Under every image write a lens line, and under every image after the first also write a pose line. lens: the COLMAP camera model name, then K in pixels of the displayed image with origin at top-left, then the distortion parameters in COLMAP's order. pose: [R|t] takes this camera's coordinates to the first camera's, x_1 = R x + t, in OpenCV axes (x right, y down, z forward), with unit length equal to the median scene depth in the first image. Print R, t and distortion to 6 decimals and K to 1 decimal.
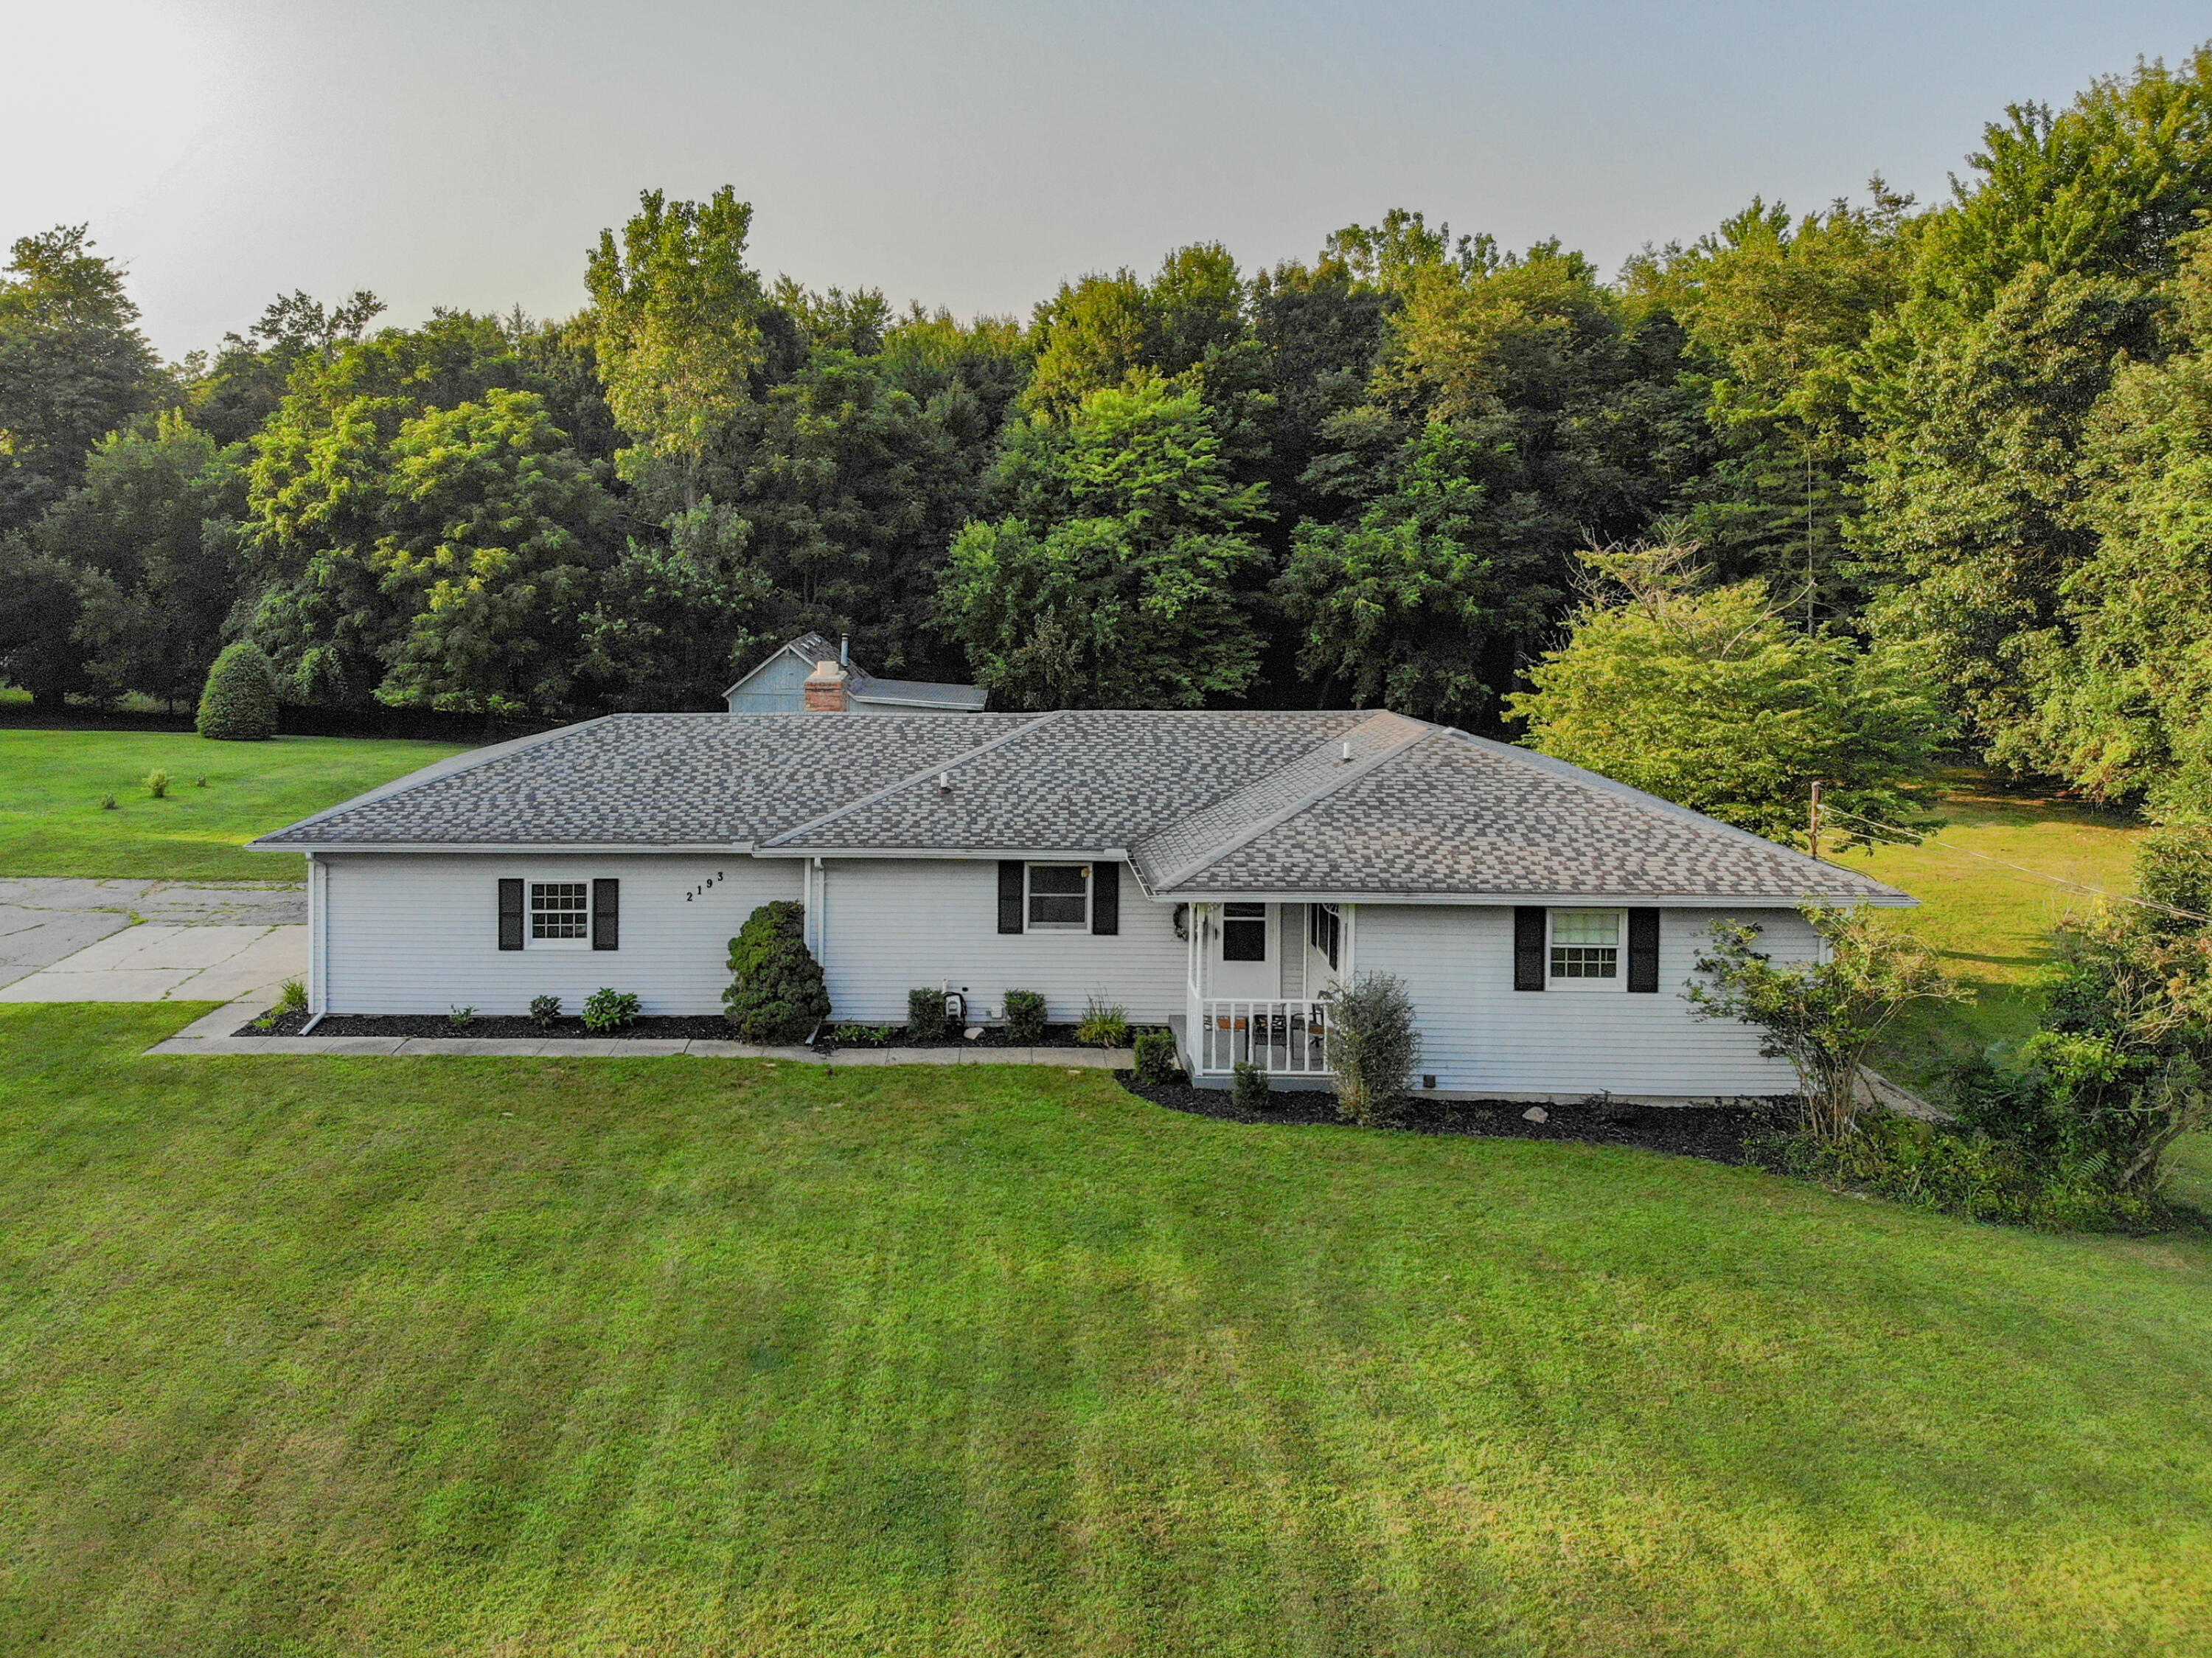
lens RADIAL K [[1723.7, 0, 949.4], [0, 1723.7, 563.2], [0, 0, 1]] dist [0.070247, -0.184181]
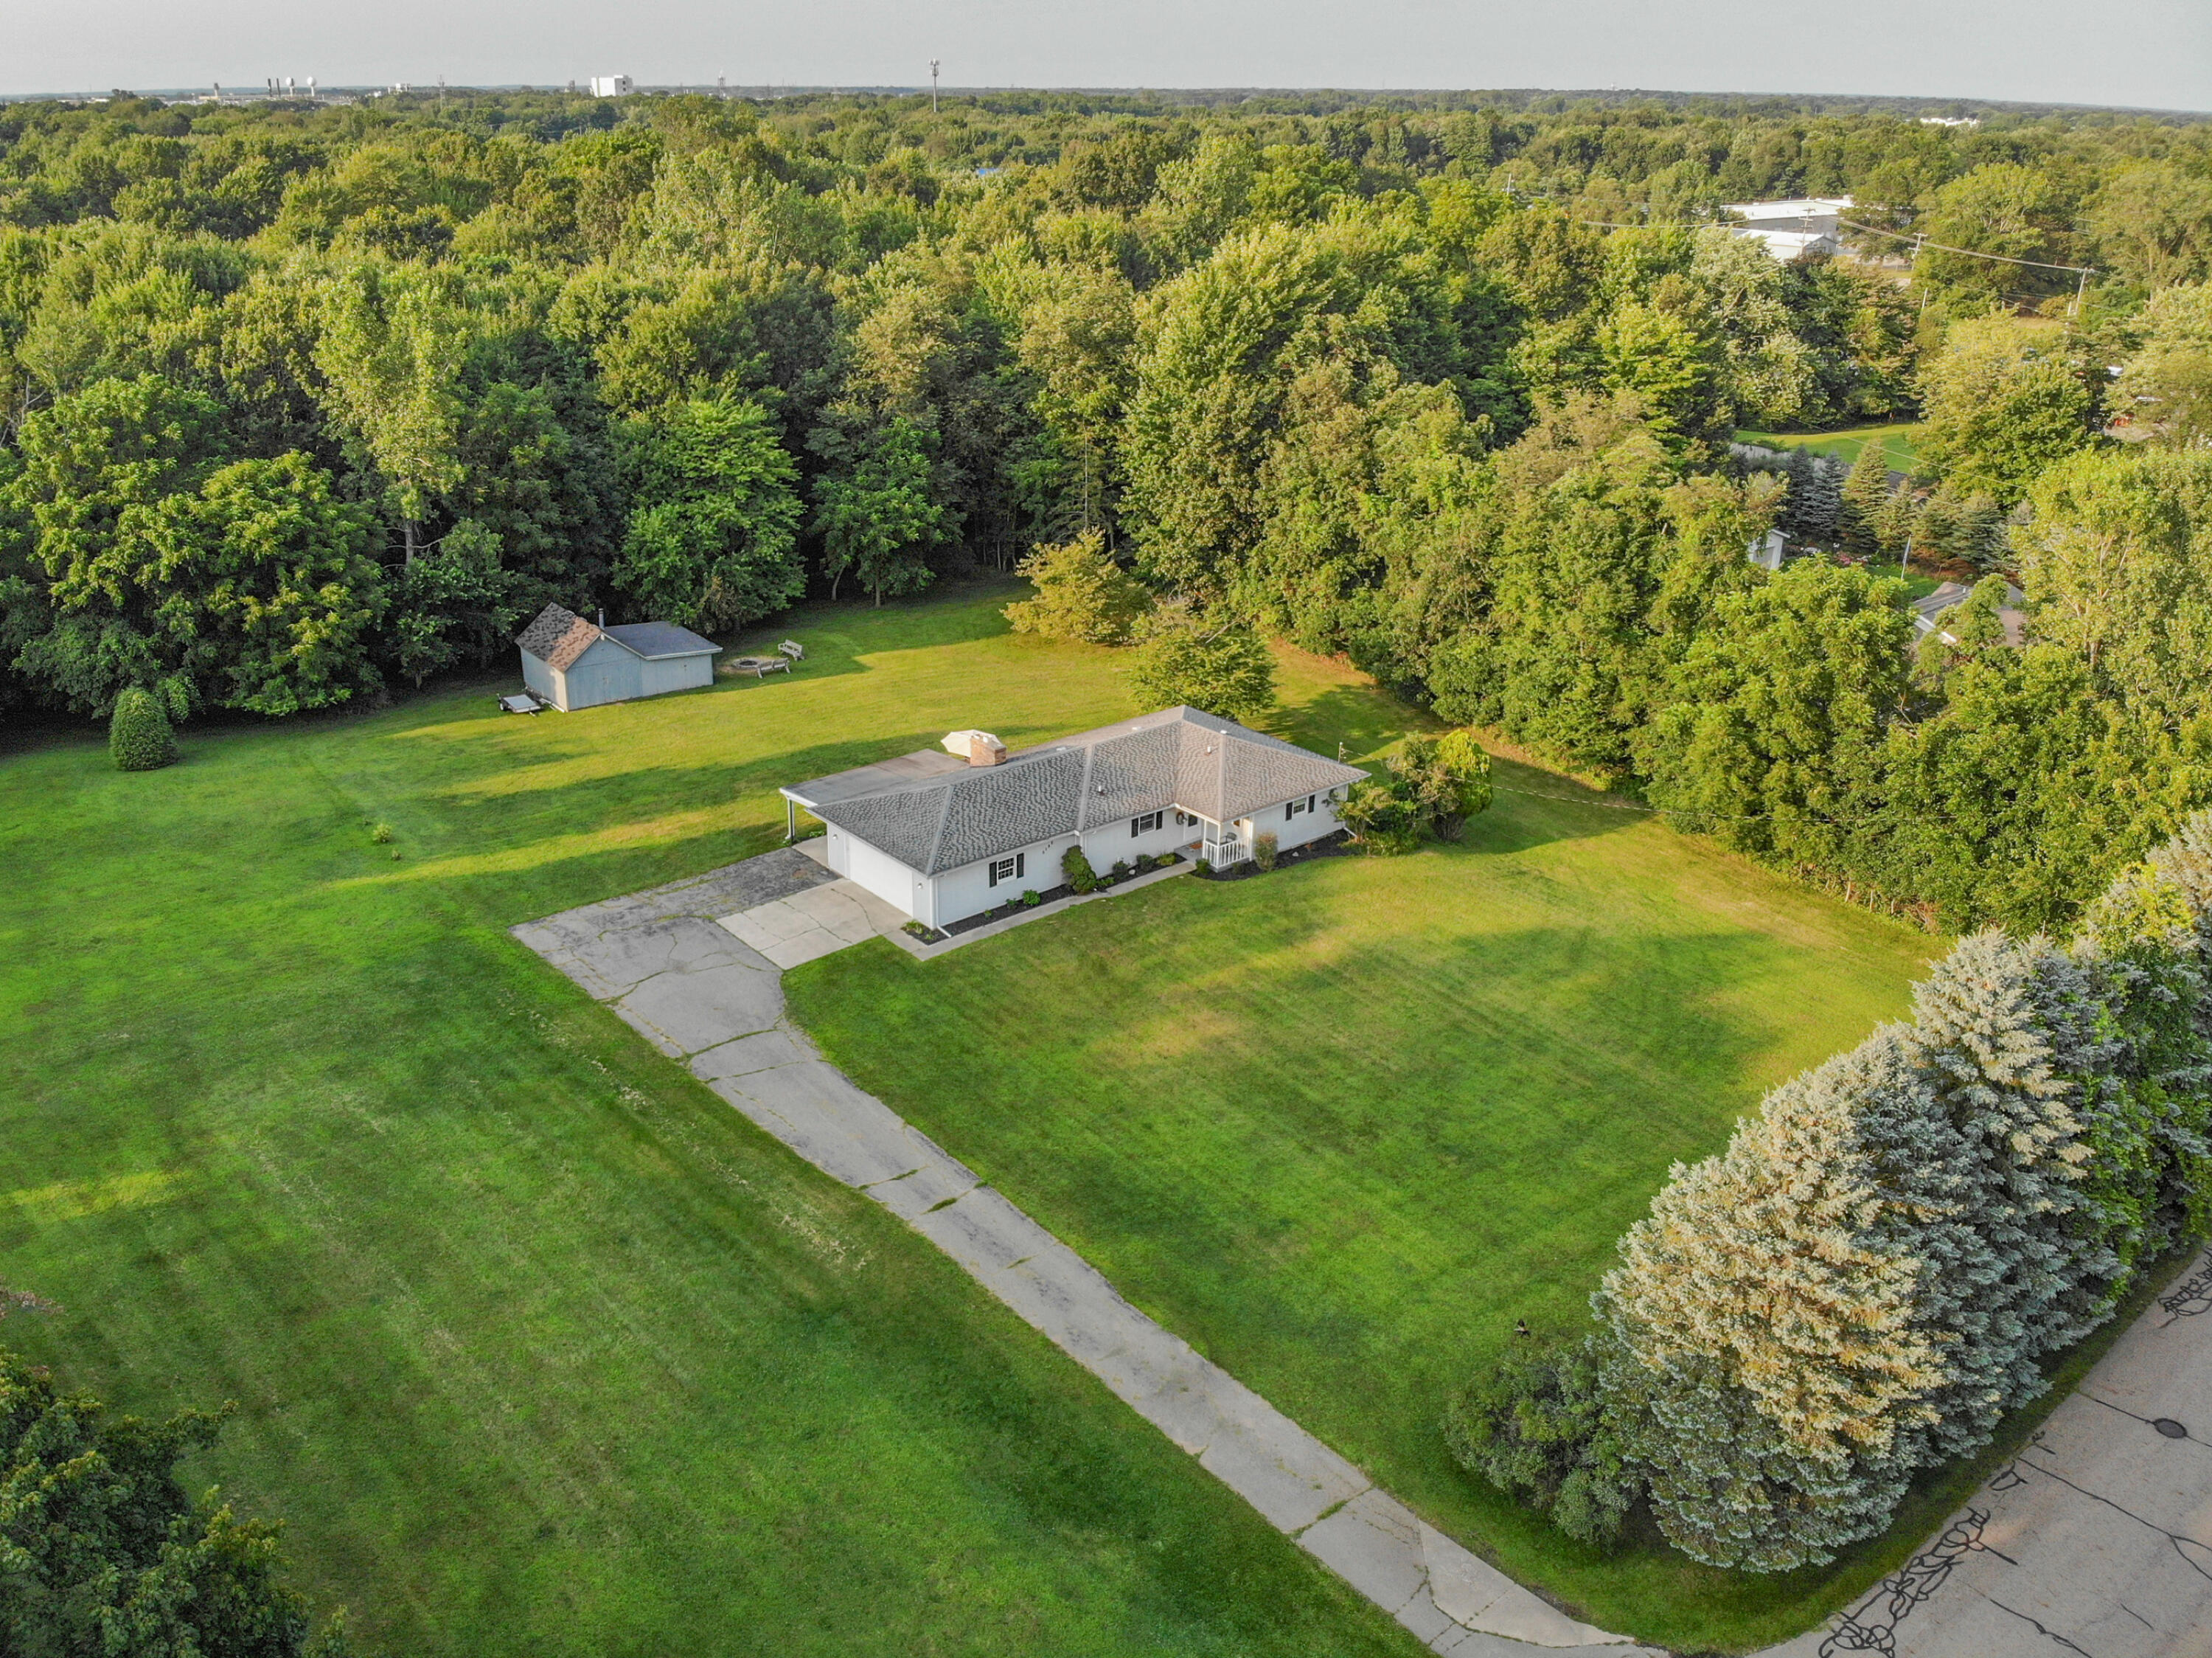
lens RADIAL K [[1723.7, 0, 1111.0], [0, 1723.7, 821.0], [0, 0, 1]] dist [0.070247, -0.184181]
pose [[0.737301, -0.249997, 0.627605, -1.710357], [-0.011669, 0.924158, 0.381833, -0.870619], [-0.675463, -0.288850, 0.678465, -0.901595]]
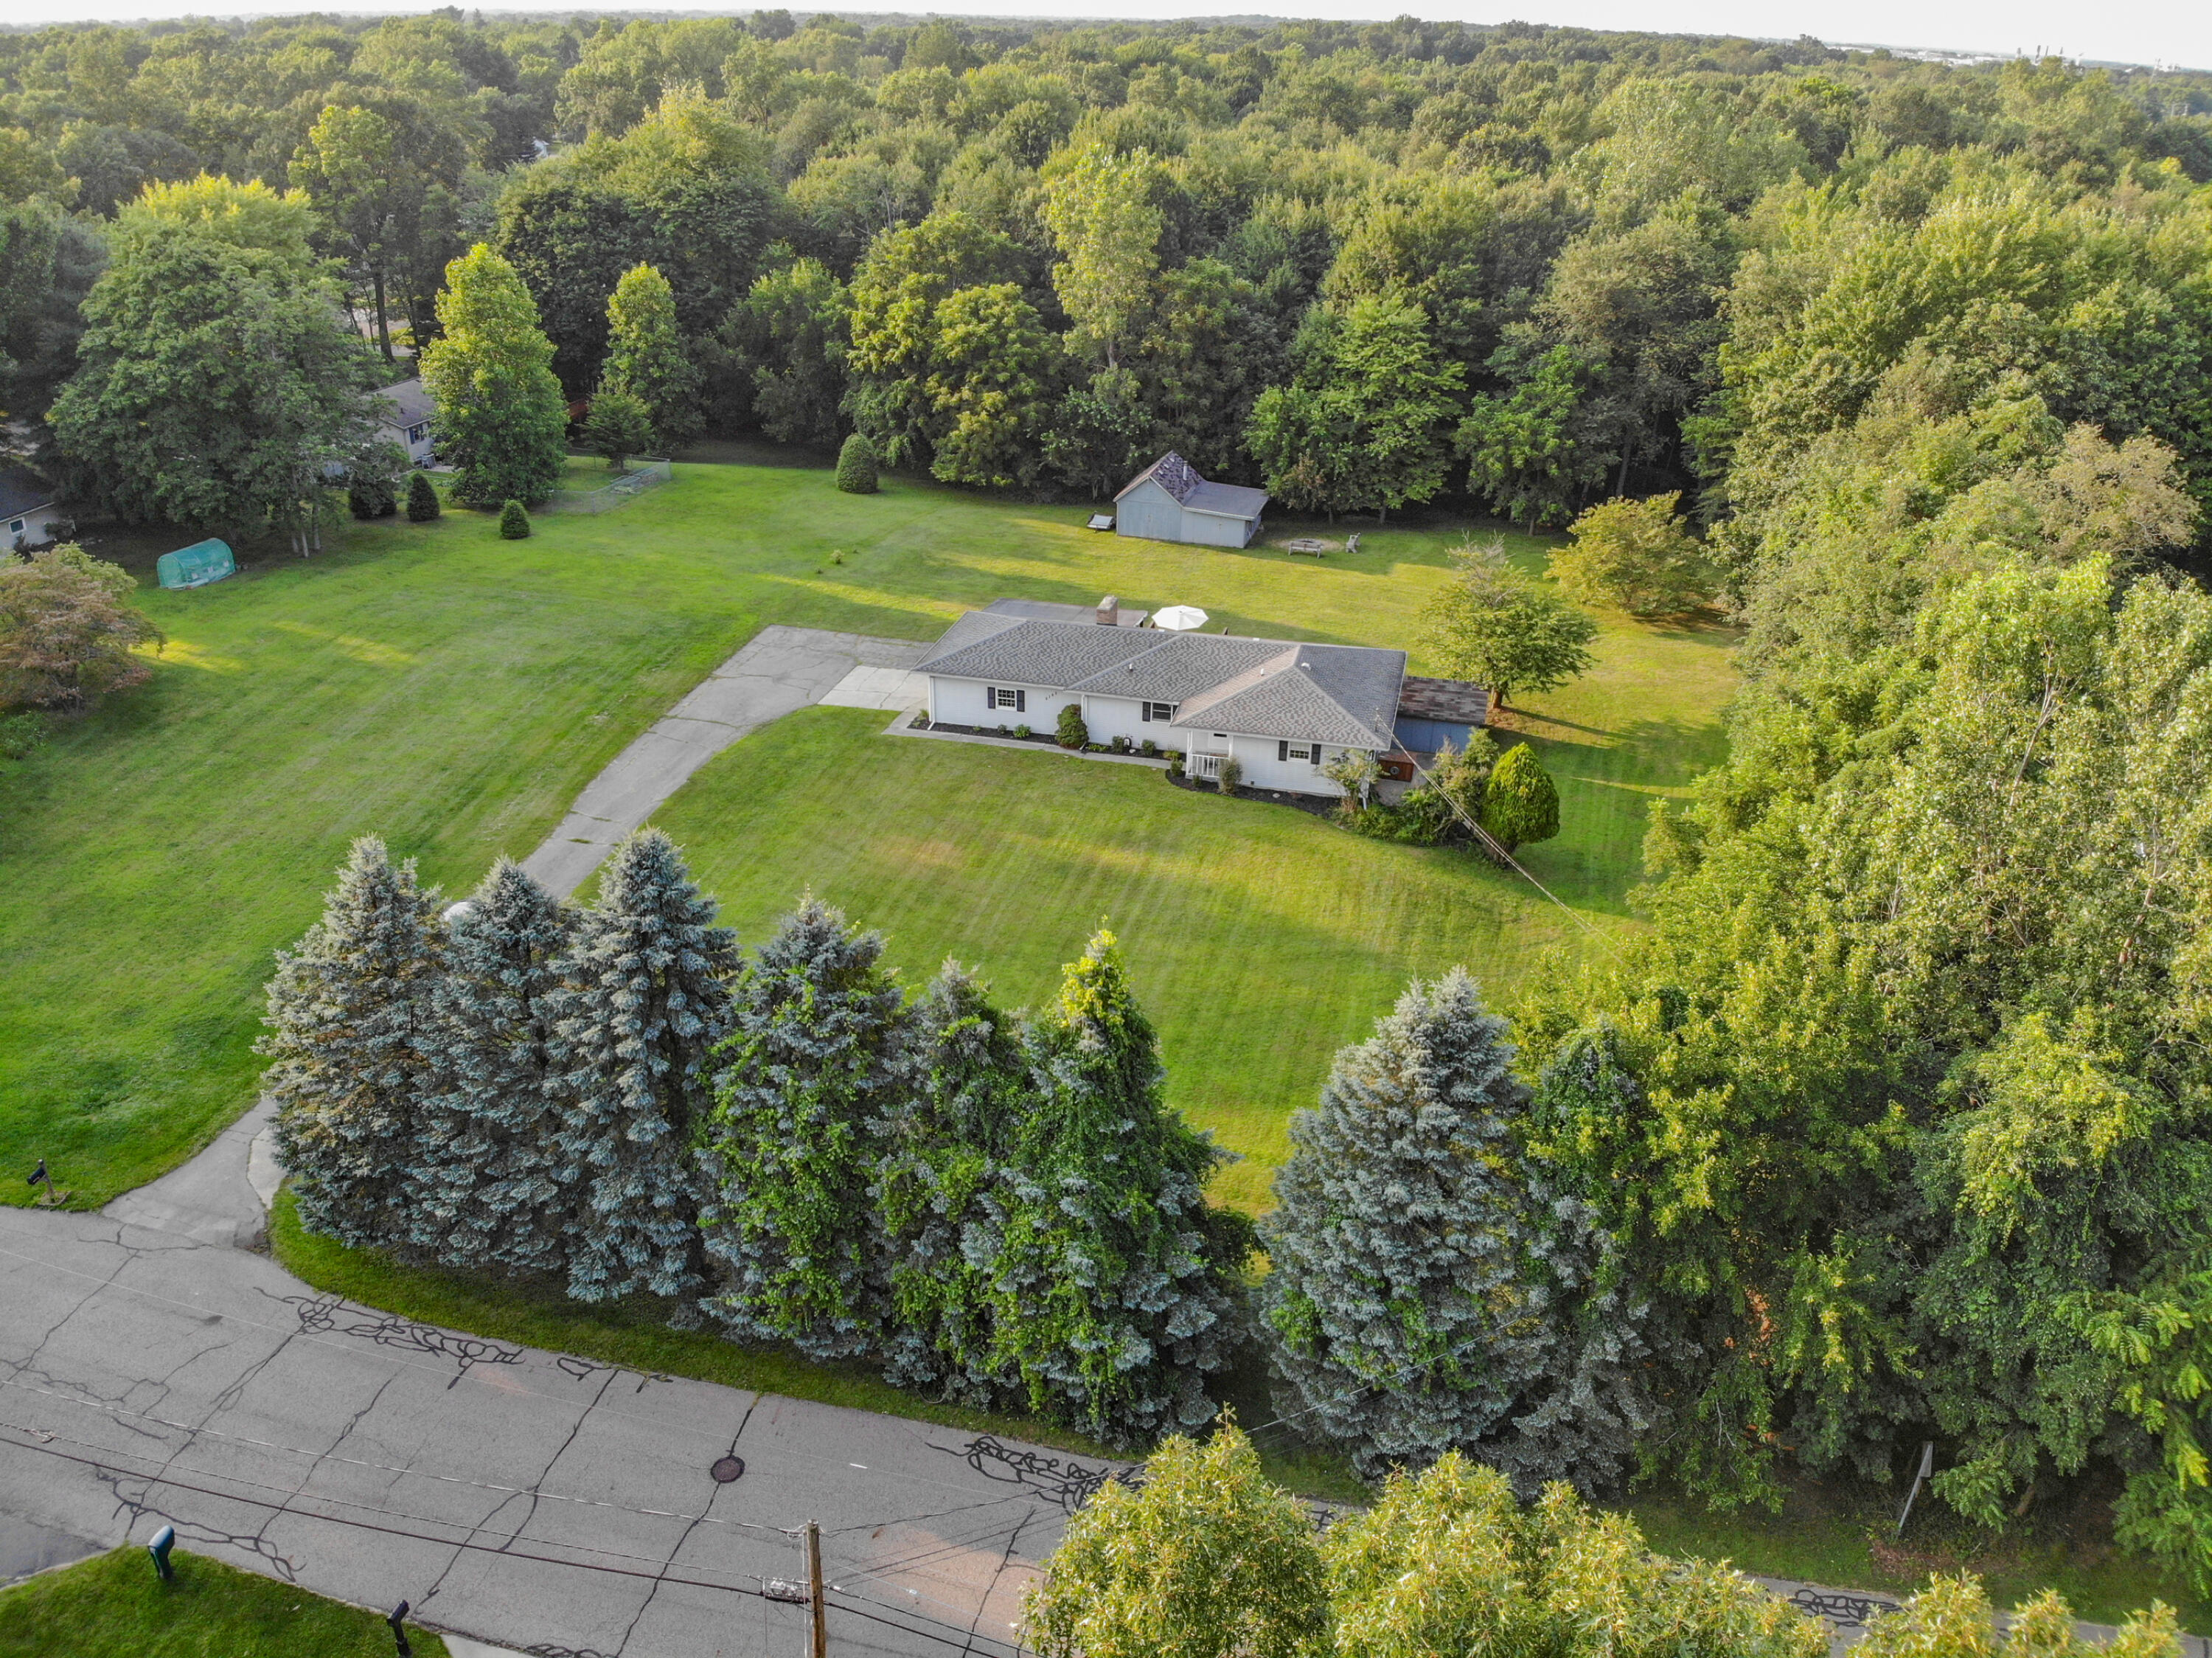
lens RADIAL K [[1723.7, 0, 1108.3], [0, 1723.7, 831.9], [0, 0, 1]] dist [0.070247, -0.184181]
pose [[0.978266, 0.105097, -0.178744, 0.499753], [-0.019194, 0.904228, 0.426618, -0.851886], [0.206462, -0.413915, 0.886593, -1.694597]]
